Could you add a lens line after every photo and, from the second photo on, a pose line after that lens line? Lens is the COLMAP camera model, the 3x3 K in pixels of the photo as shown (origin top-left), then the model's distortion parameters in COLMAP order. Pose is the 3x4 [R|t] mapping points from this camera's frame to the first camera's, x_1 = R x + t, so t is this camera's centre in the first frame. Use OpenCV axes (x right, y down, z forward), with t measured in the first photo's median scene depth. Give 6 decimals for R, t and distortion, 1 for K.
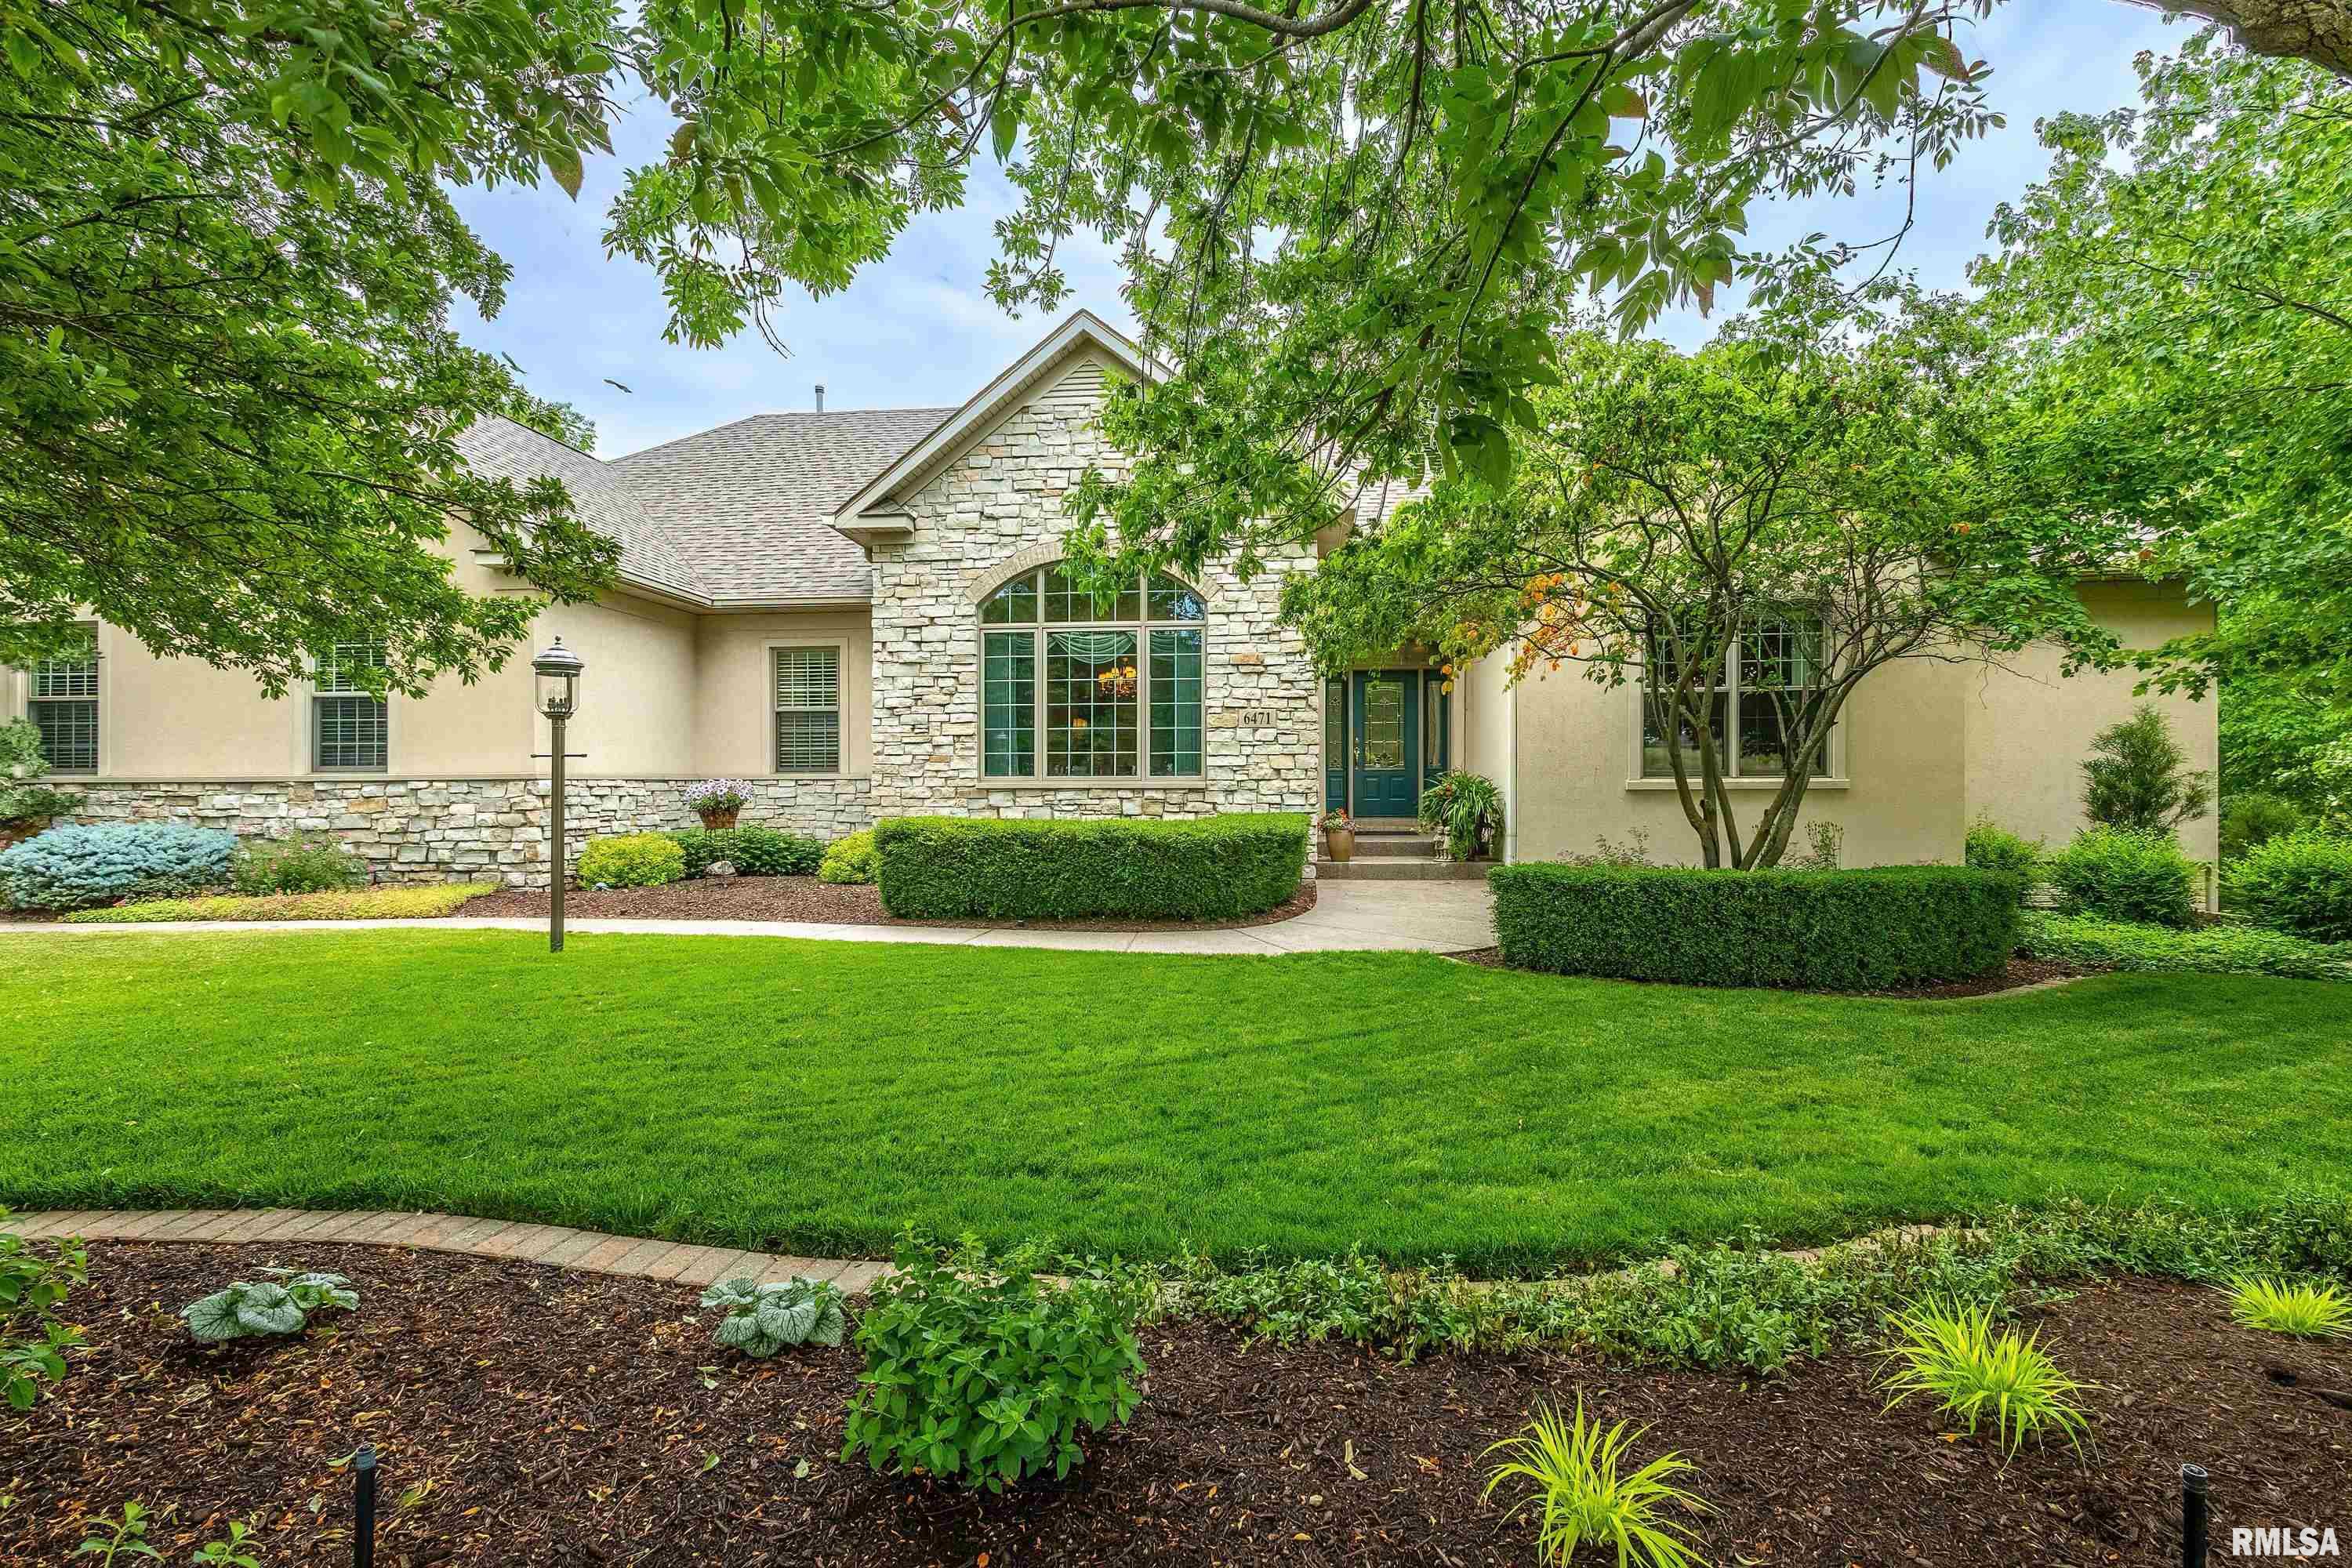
lens RADIAL K [[1082.2, 0, 1183.2], [0, 1082.2, 793.2], [0, 0, 1]] dist [0.012980, -0.000827]
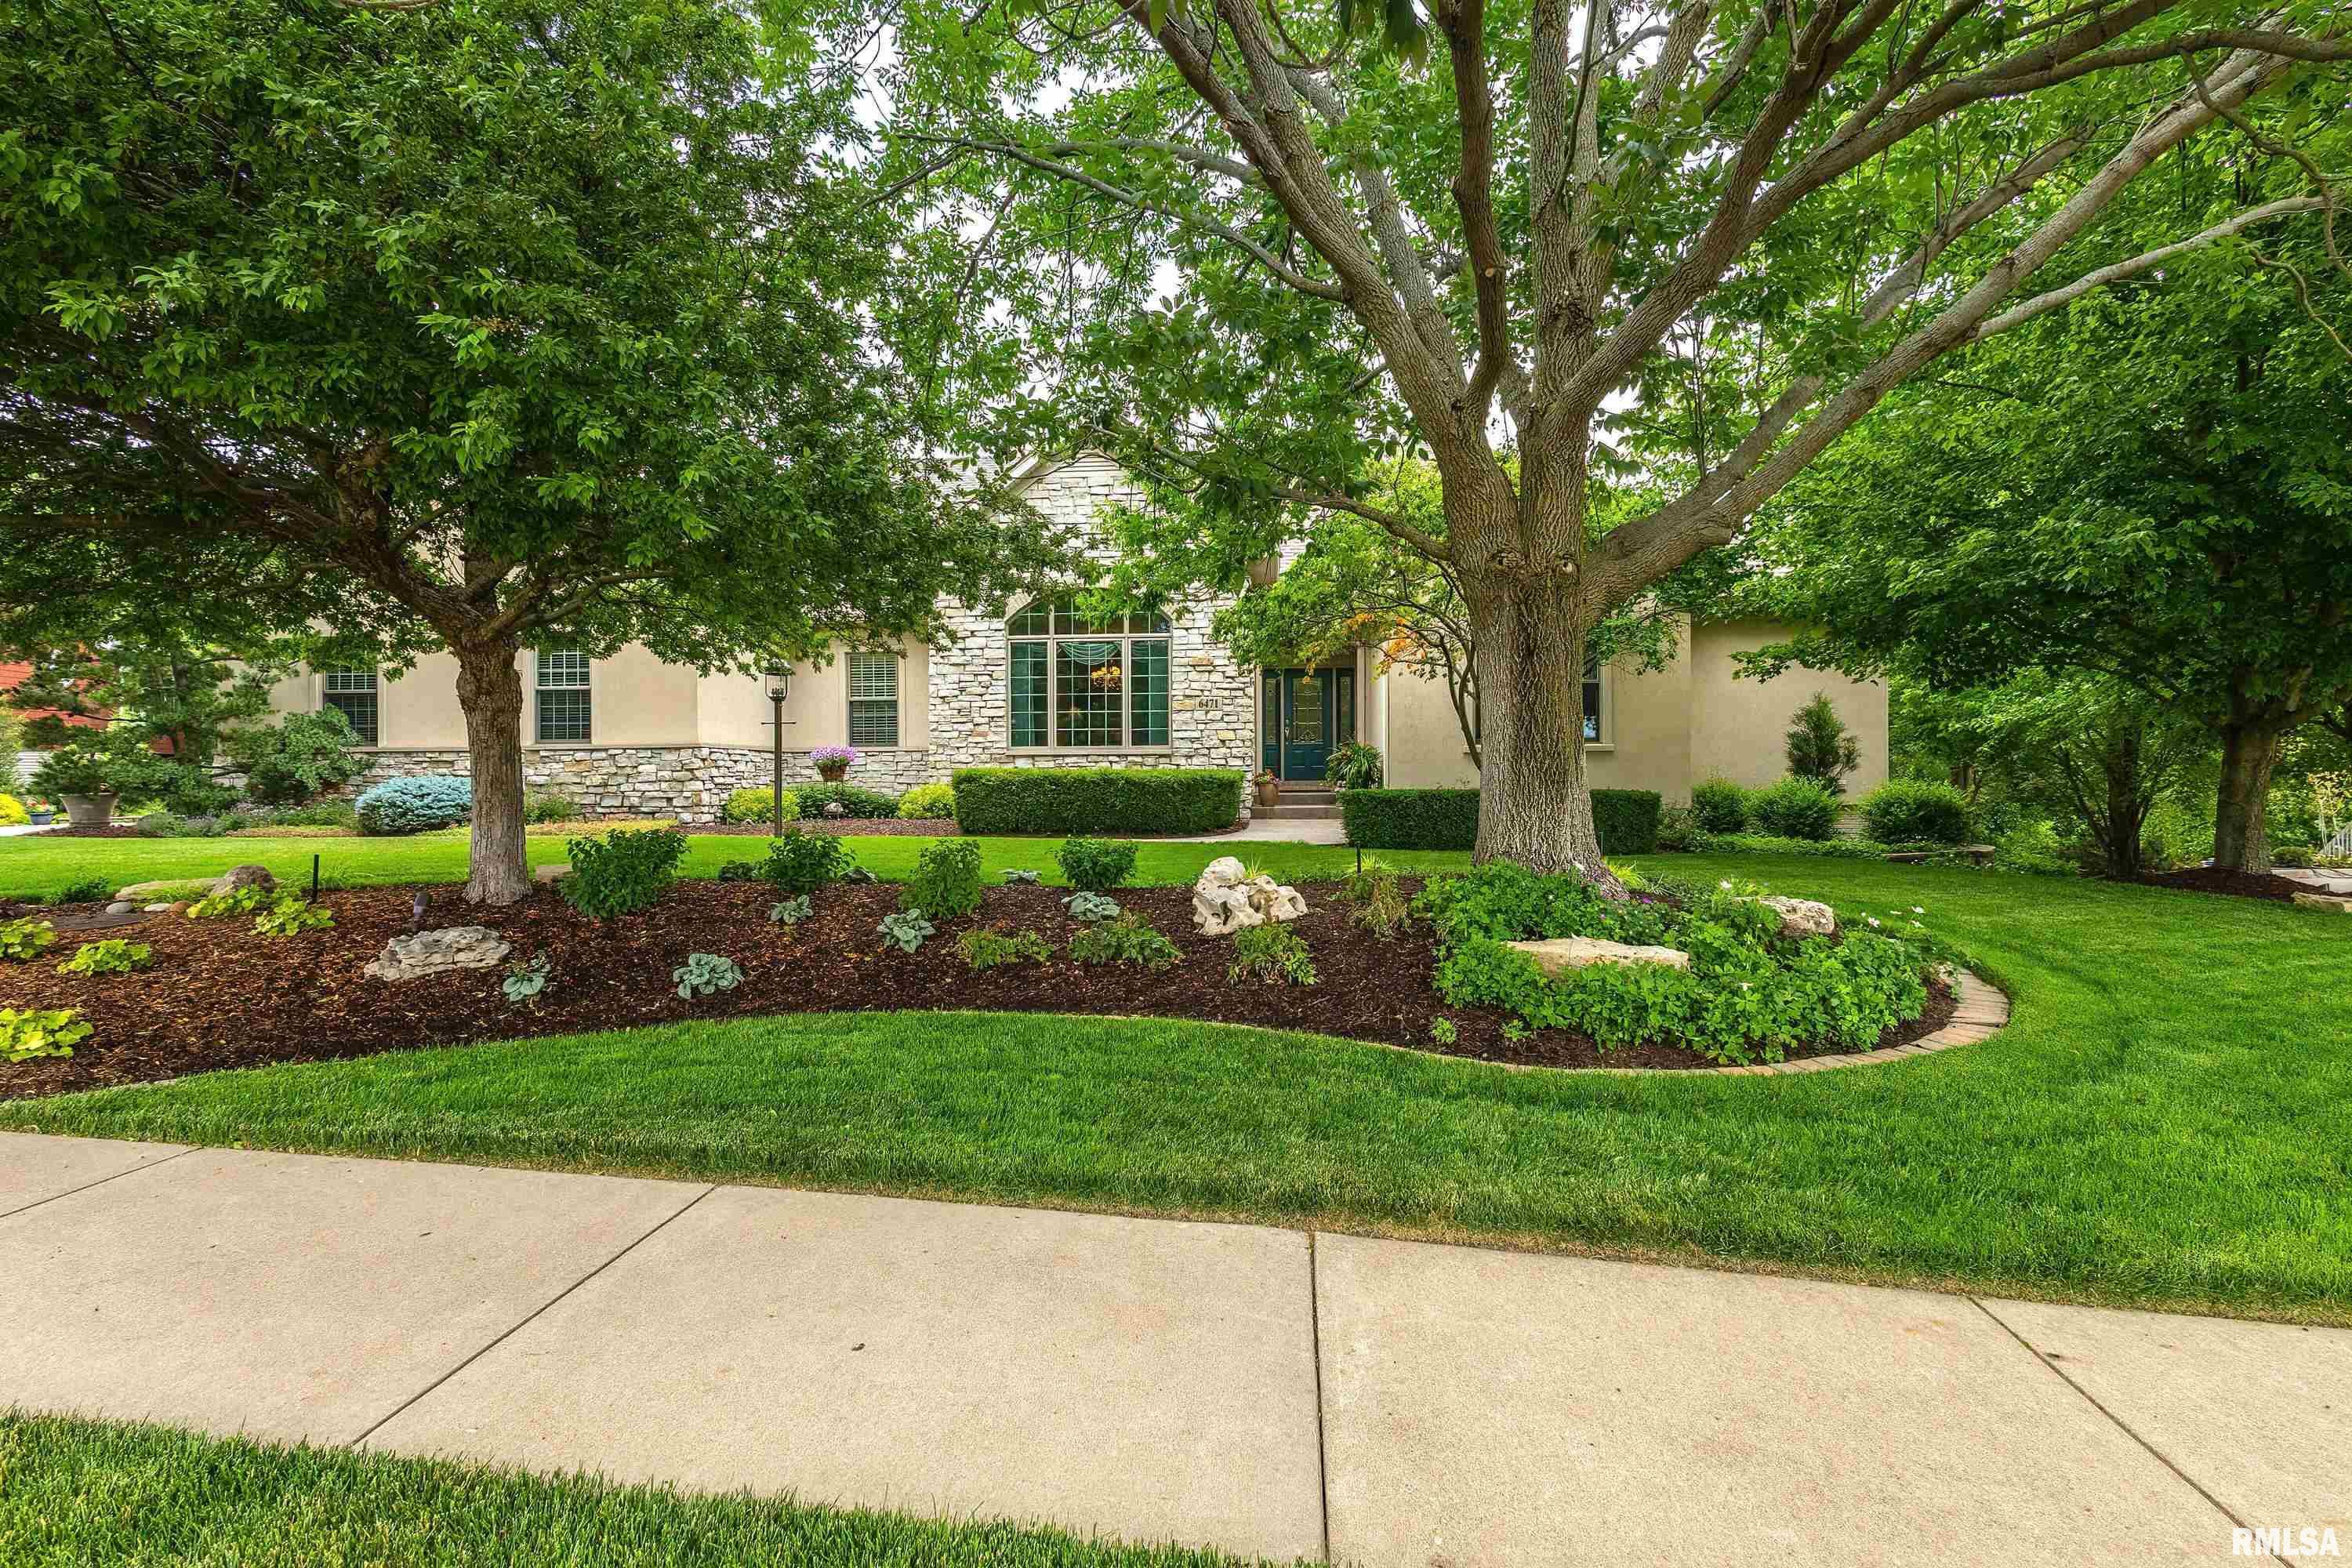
lens RADIAL K [[1082.2, 0, 1182.2], [0, 1082.2, 794.3], [0, 0, 1]] dist [0.012980, -0.000827]
pose [[0.999826, -0.003992, 0.018209, 0.008879], [0.003897, 0.999978, 0.005288, 0.039809], [-0.018229, -0.005216, 0.999820, -0.393927]]
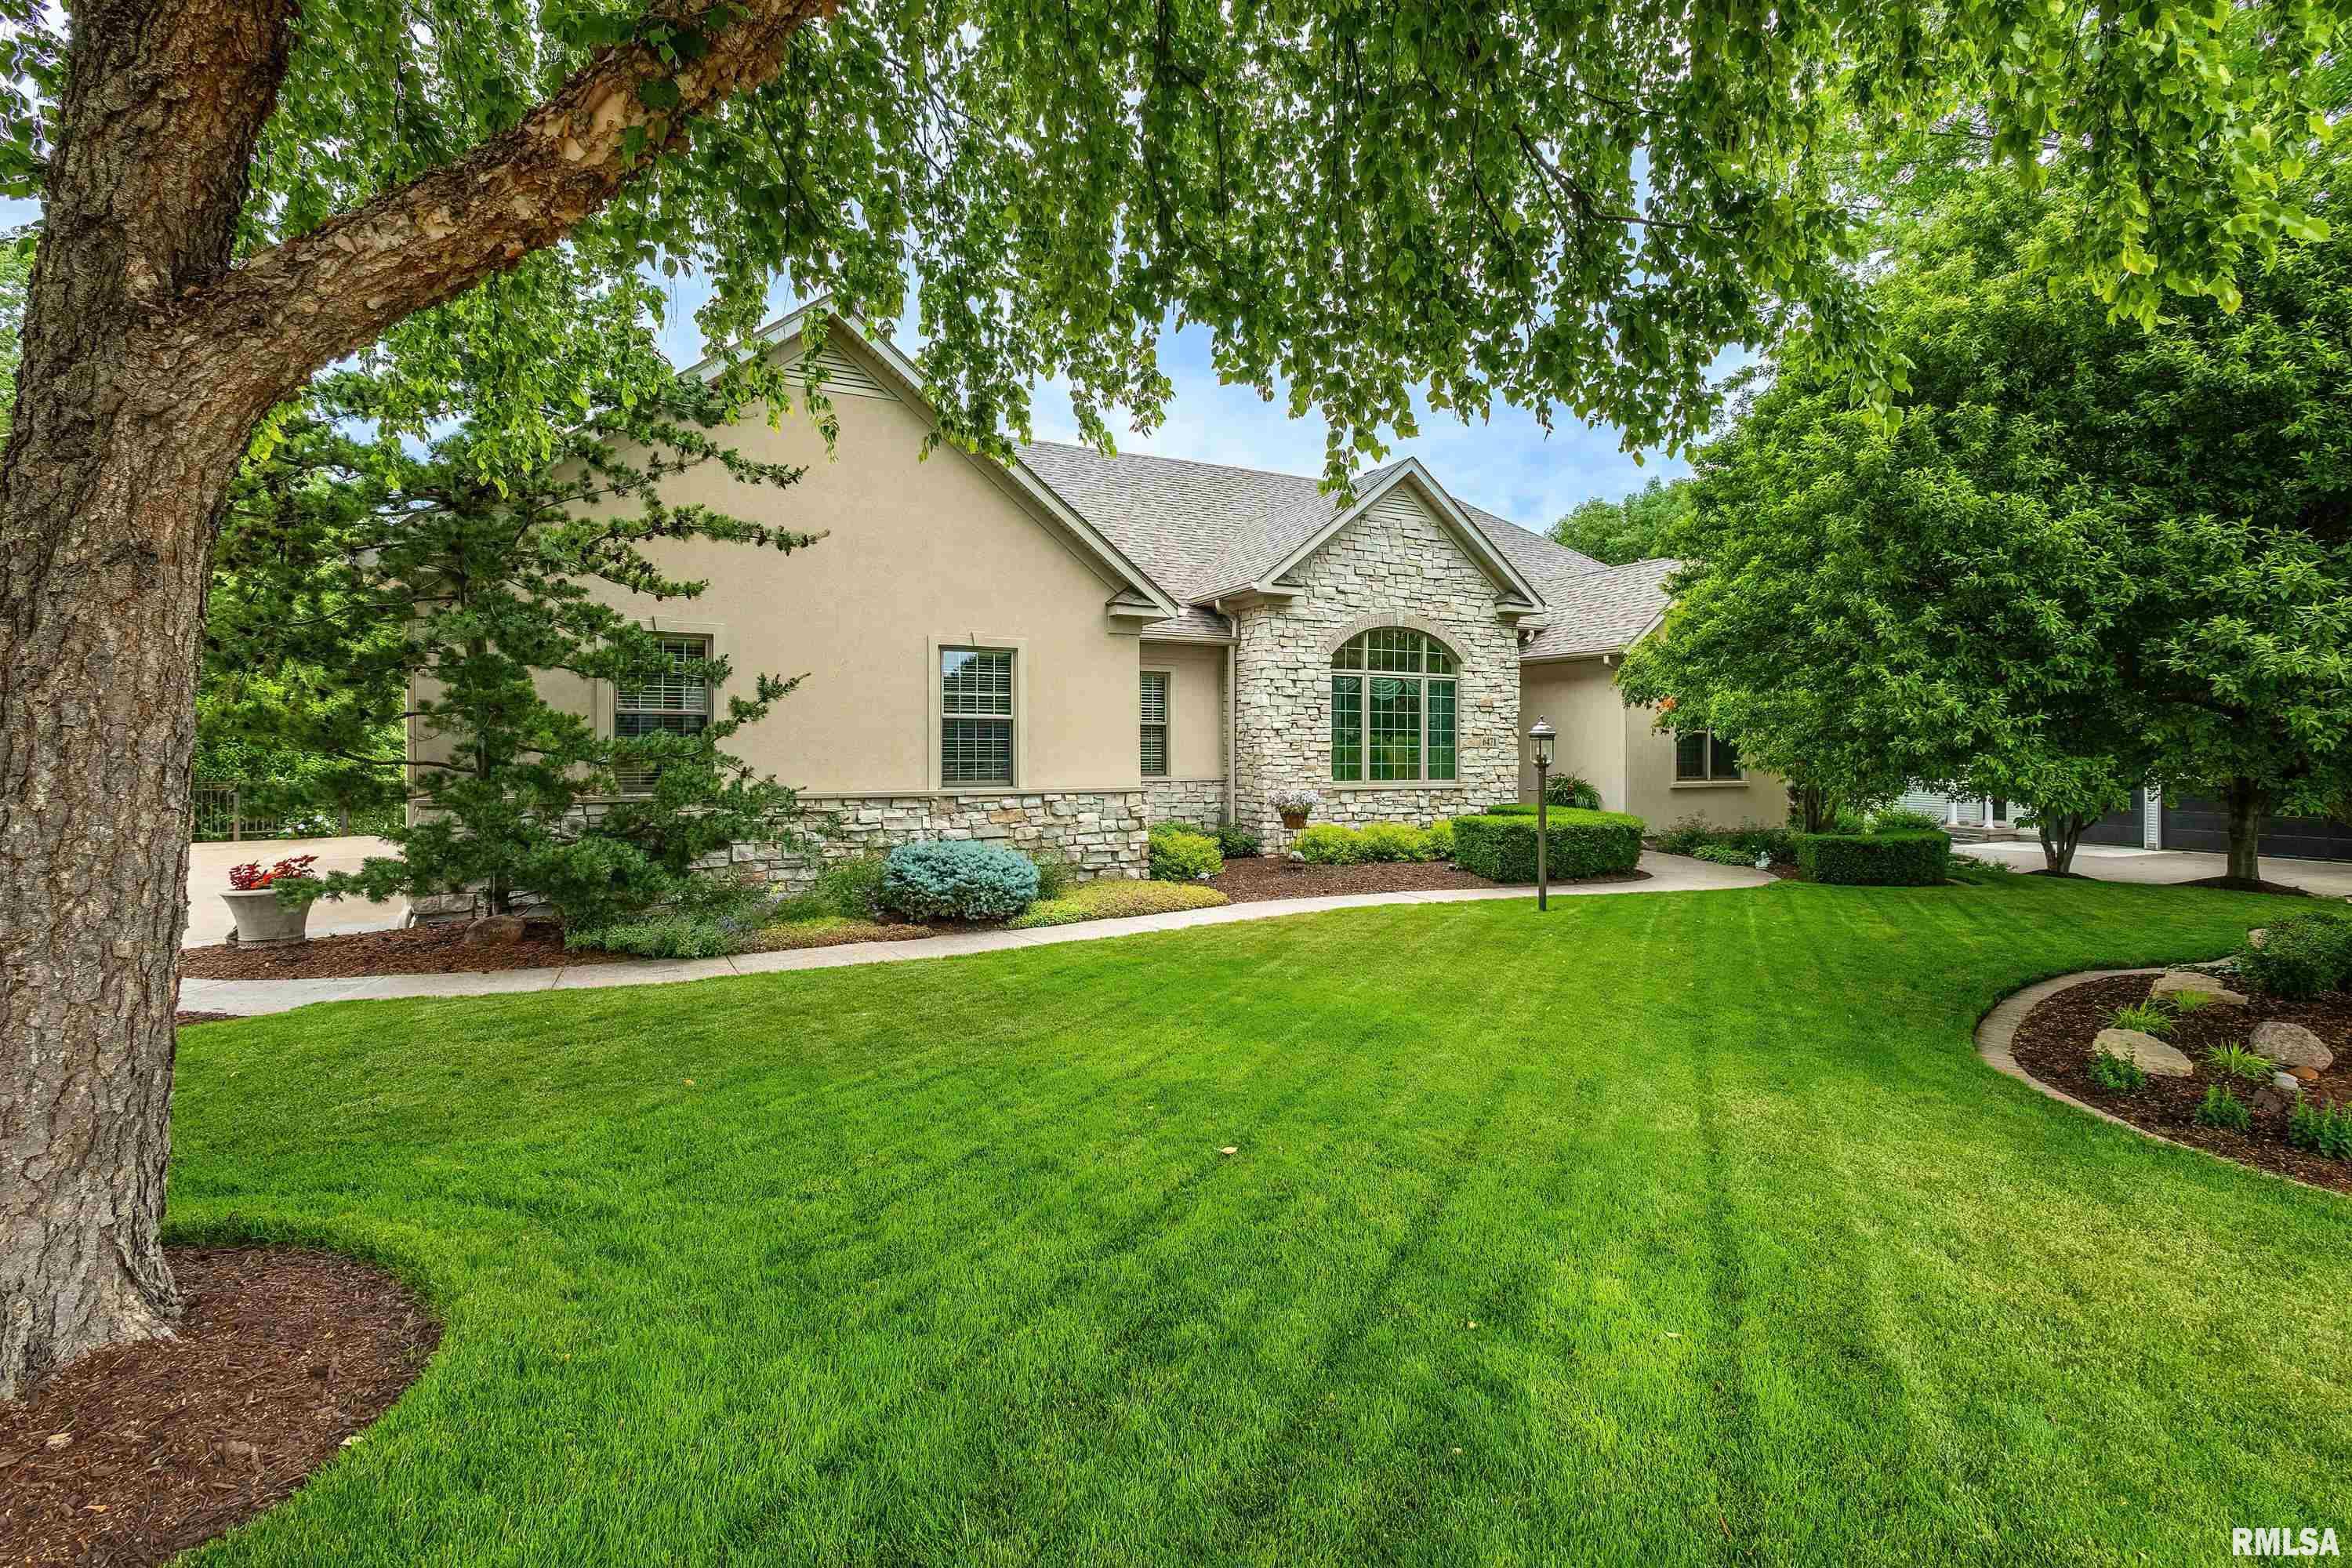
lens RADIAL K [[1082.2, 0, 1172.2], [0, 1082.2, 764.5], [0, 0, 1]] dist [0.012980, -0.000827]
pose [[0.840304, -0.002183, 0.542112, -1.123941], [-0.002099, 0.999971, 0.007280, -0.047402], [-0.542112, -0.007255, 0.840275, -0.035301]]
